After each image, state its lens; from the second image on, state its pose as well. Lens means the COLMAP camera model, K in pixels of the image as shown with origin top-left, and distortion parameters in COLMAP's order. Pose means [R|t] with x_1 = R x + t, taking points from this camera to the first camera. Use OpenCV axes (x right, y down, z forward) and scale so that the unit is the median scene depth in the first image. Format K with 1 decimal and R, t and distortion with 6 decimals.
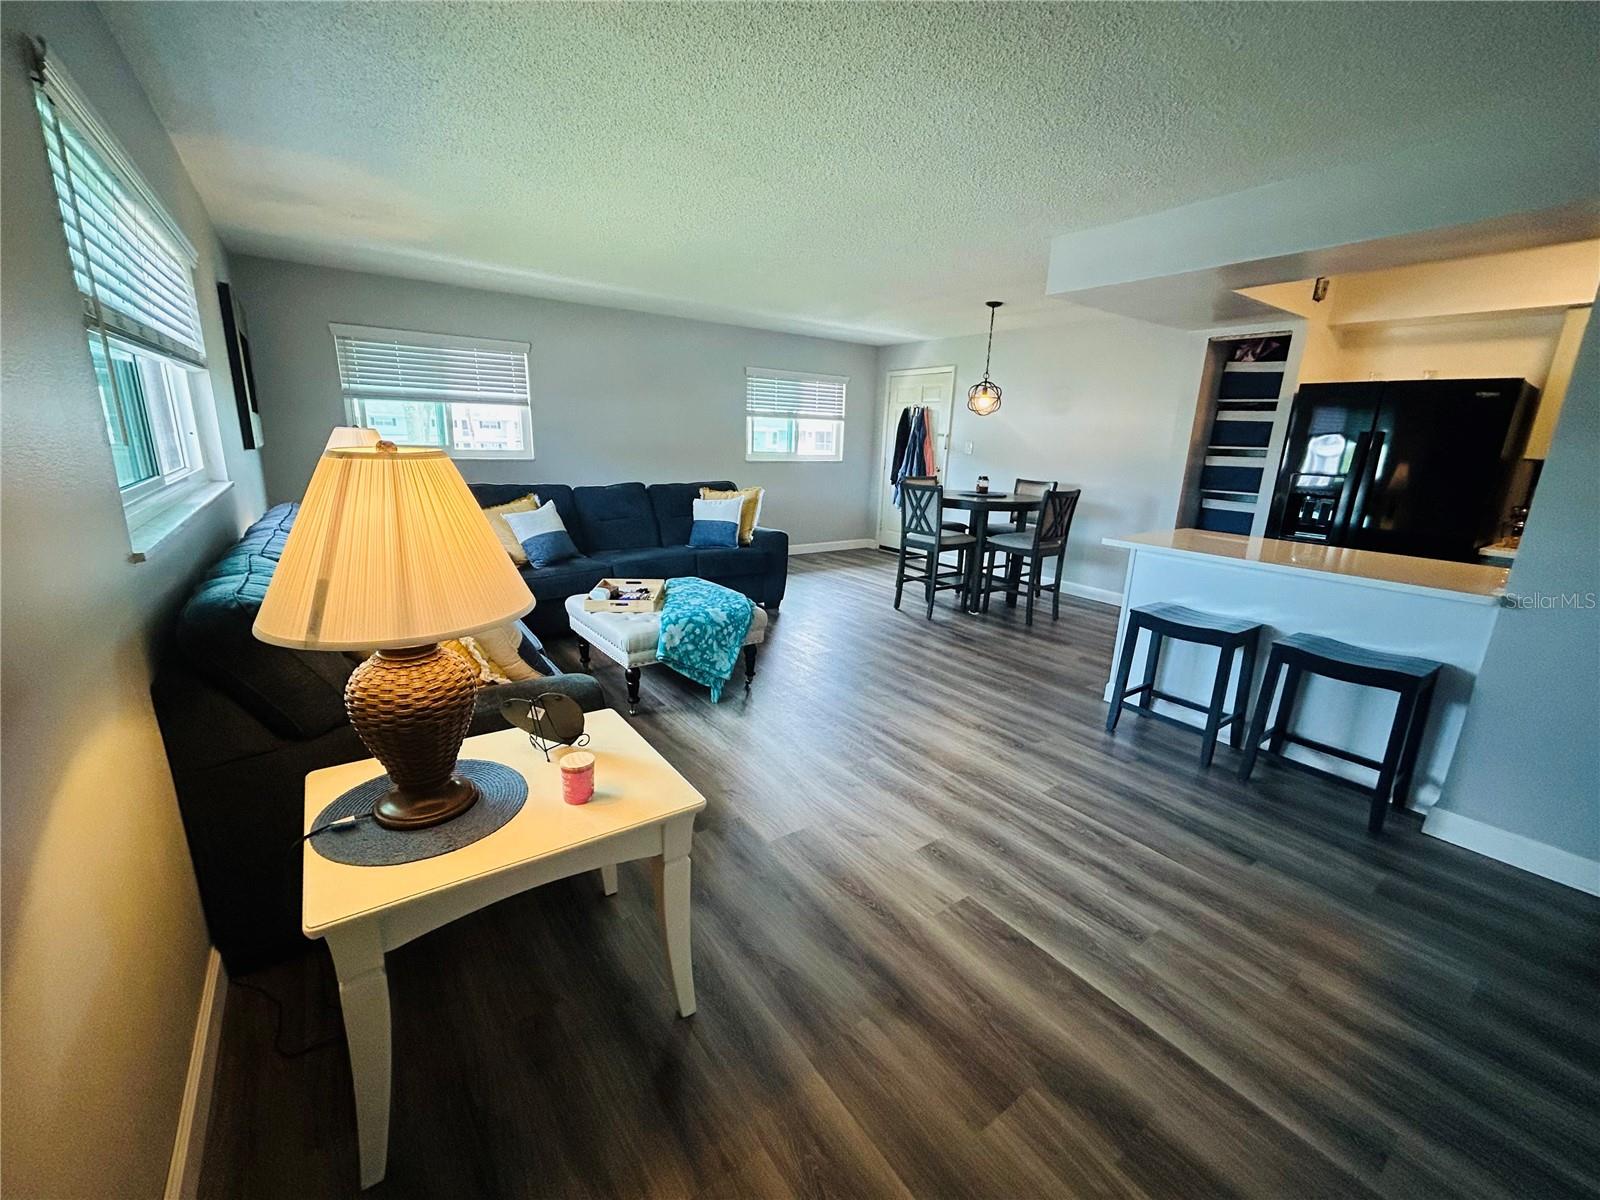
lens RADIAL K [[646.3, 0, 798.5], [0, 646.3, 598.6], [0, 0, 1]] dist [-0.001234, 0.000812]
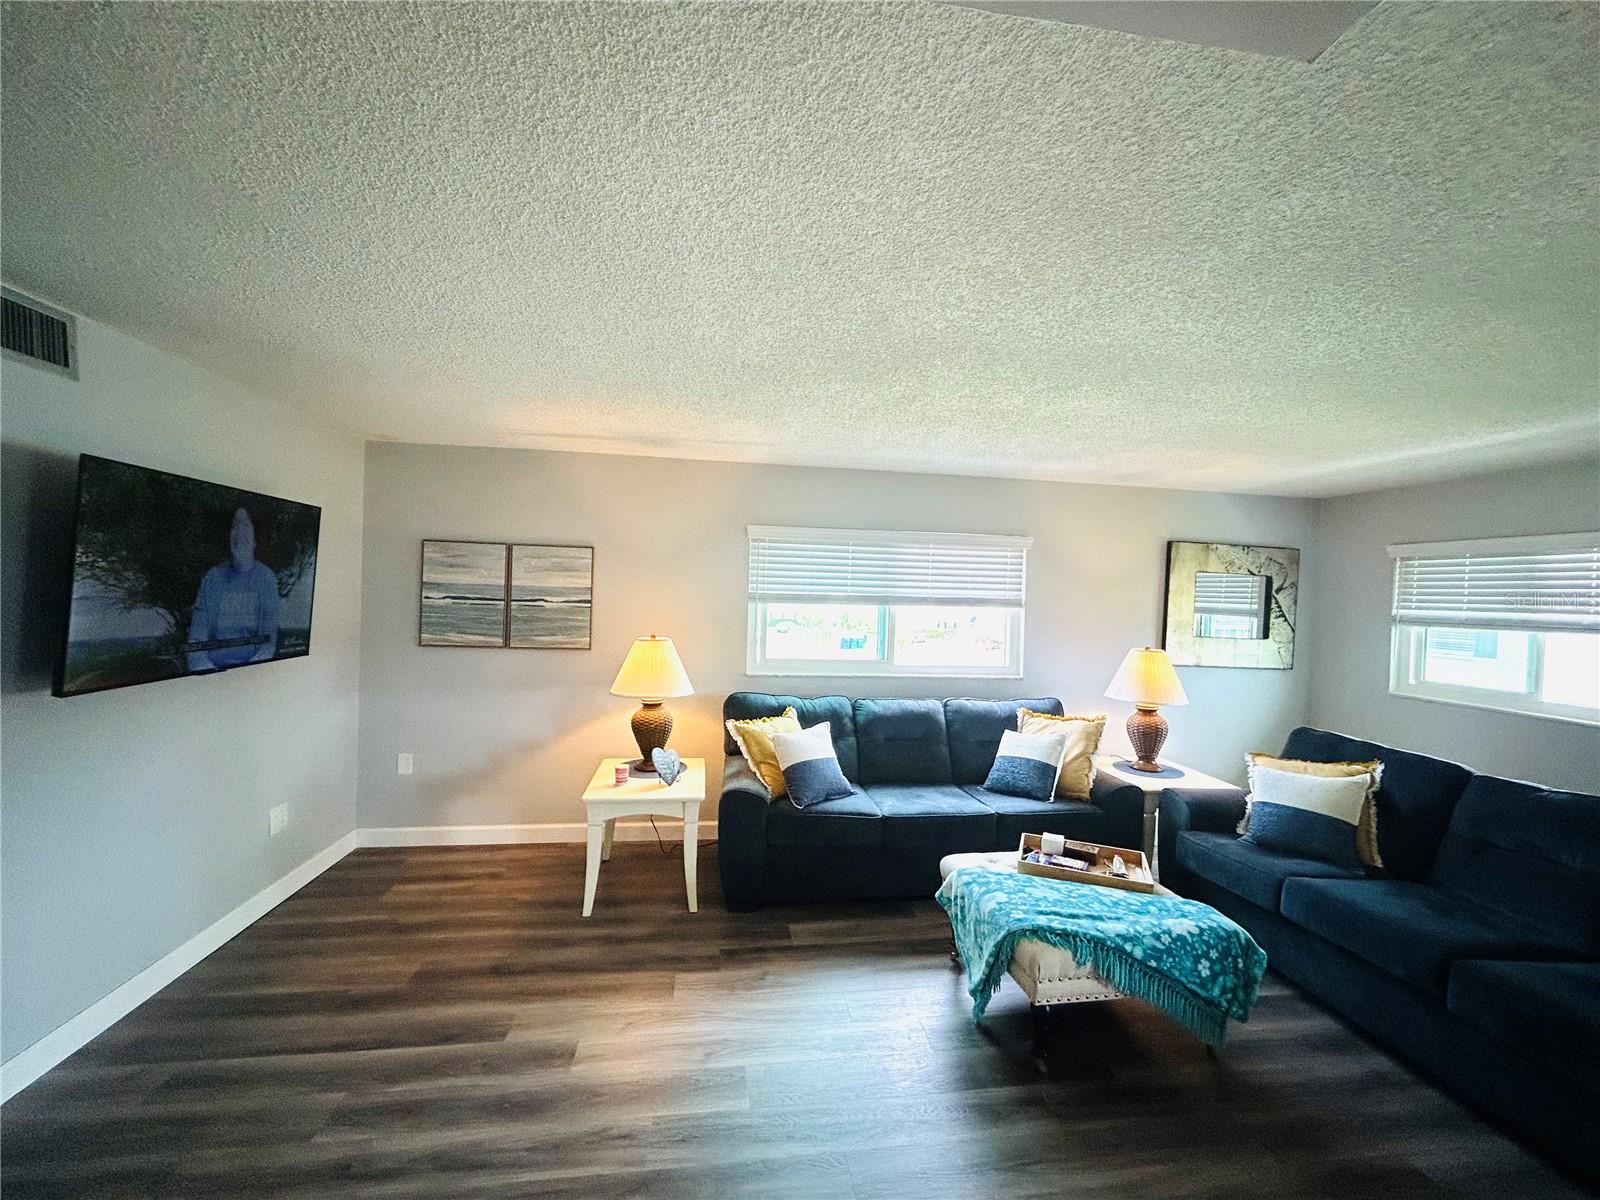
lens RADIAL K [[646.3, 0, 798.5], [0, 646.3, 598.6], [0, 0, 1]] dist [-0.001234, 0.000812]
pose [[-0.467310, -0.043835, -0.883006, 0.485943], [-0.265347, 0.959678, 0.092787, -0.240190], [0.843334, 0.277663, -0.460099, 0.802525]]
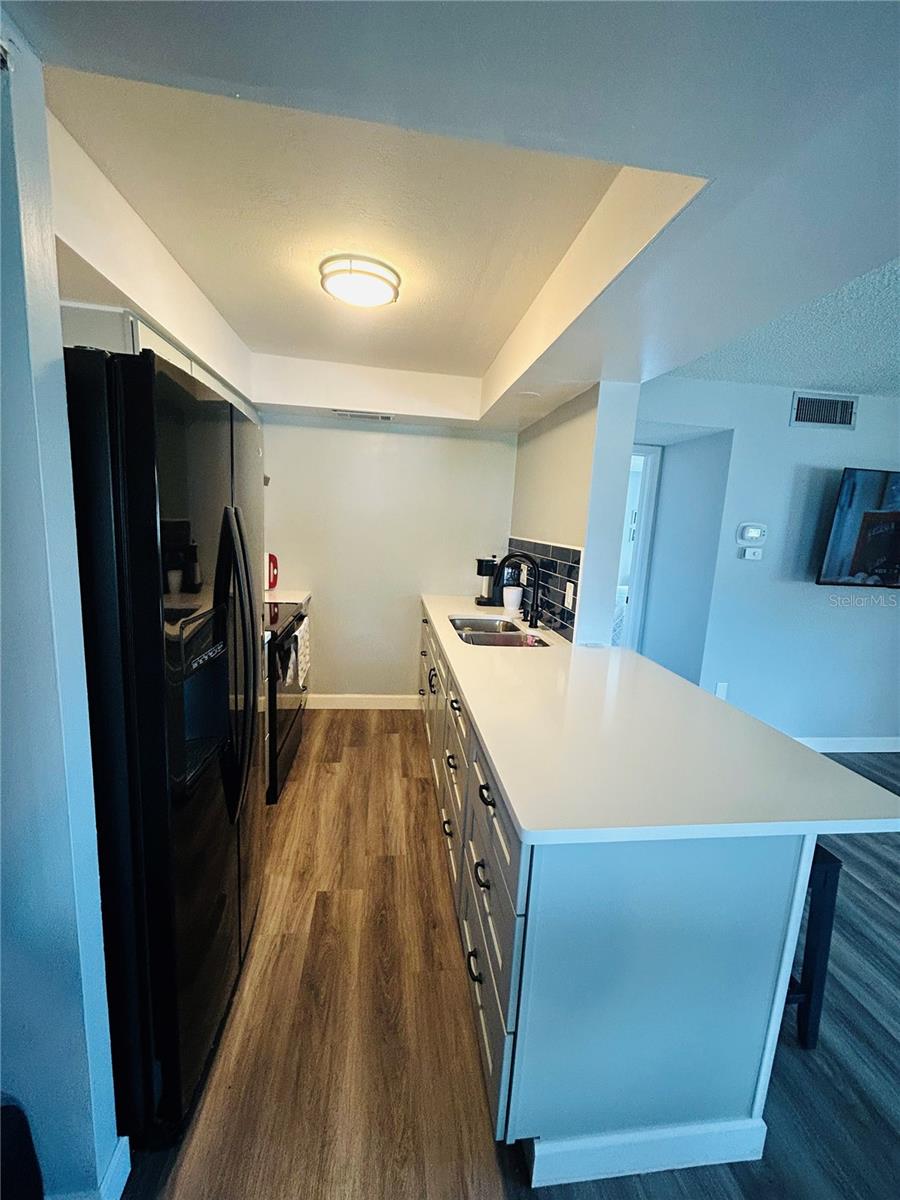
lens RADIAL K [[484.8, 0, 451.7], [0, 484.8, 597.5], [0, 0, 1]] dist [-0.001234, 0.000812]
pose [[-0.877274, -0.157824, 0.453301, 0.476040], [0.033018, 0.922318, 0.385019, -0.275471], [-0.478853, 0.352735, -0.803914, 1.029009]]
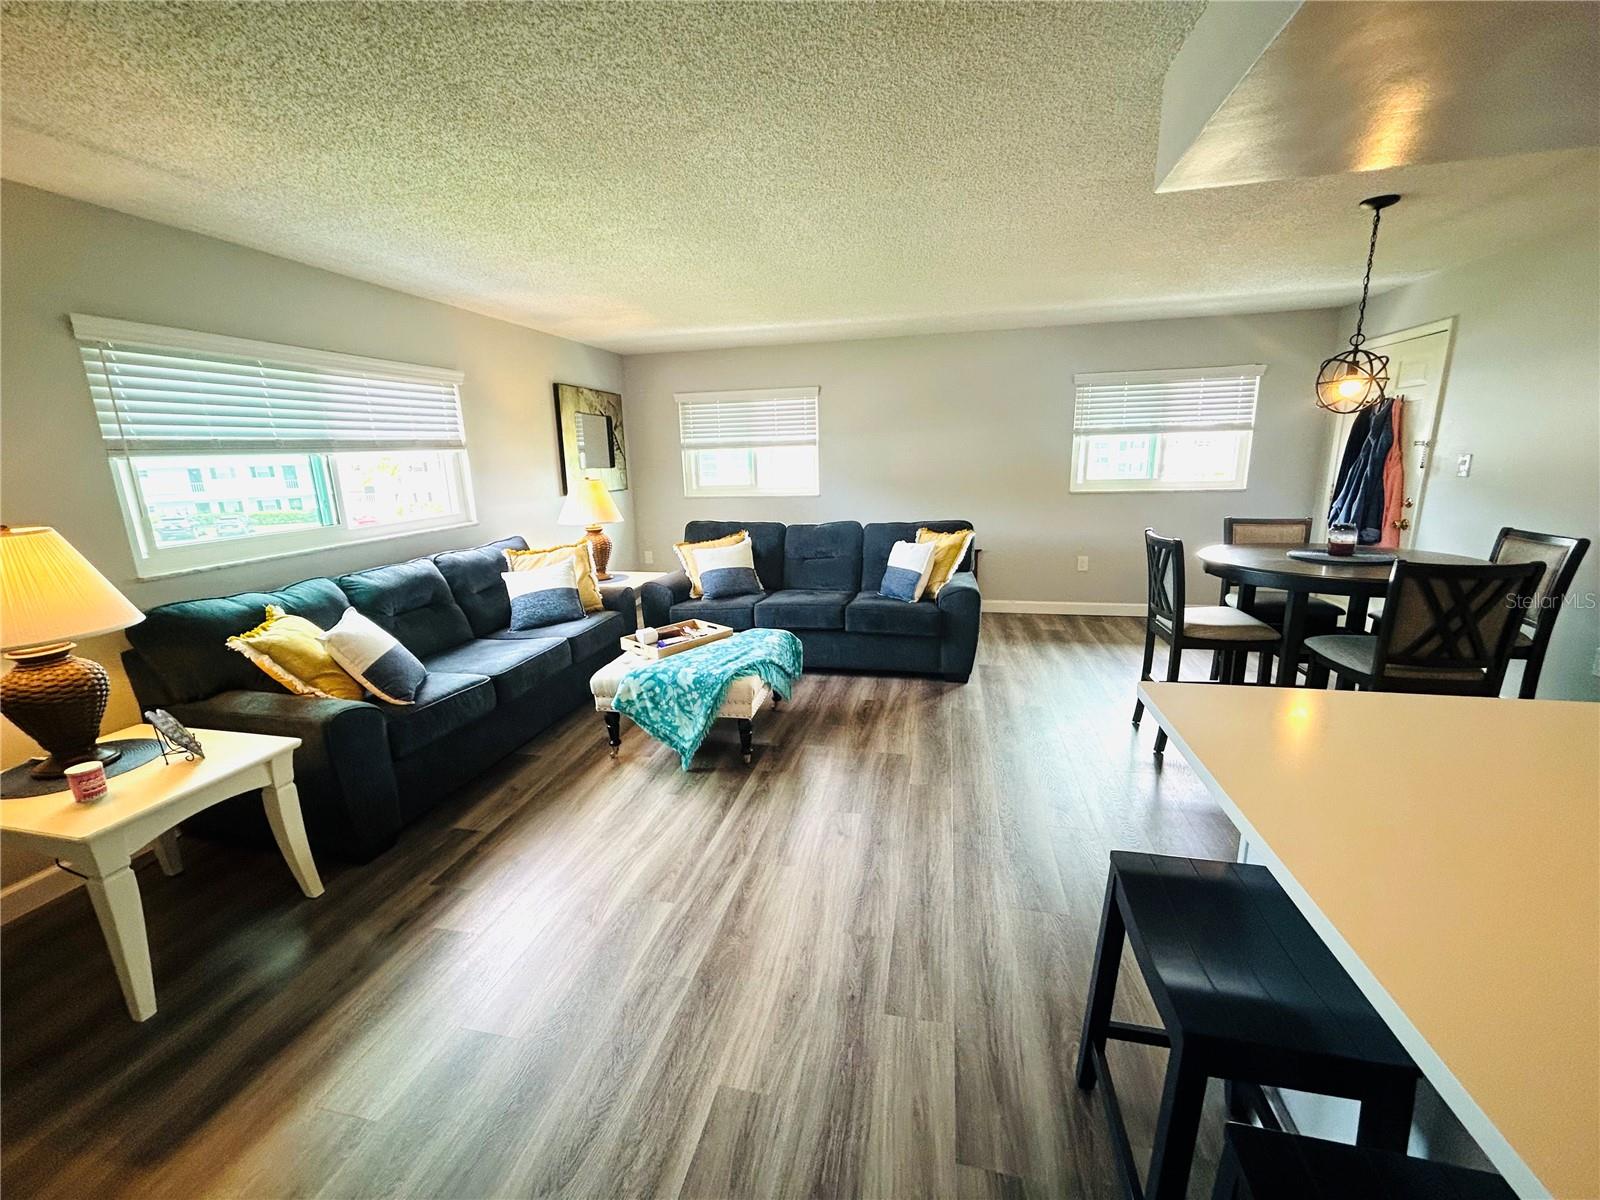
lens RADIAL K [[646.3, 0, 798.5], [0, 646.3, 598.6], [0, 0, 1]] dist [-0.001234, 0.000812]
pose [[0.658738, 0.114391, -0.743625, 0.491431], [-0.135716, 0.990228, 0.032101, -0.102943], [0.740031, 0.079776, 0.667825, 0.376886]]
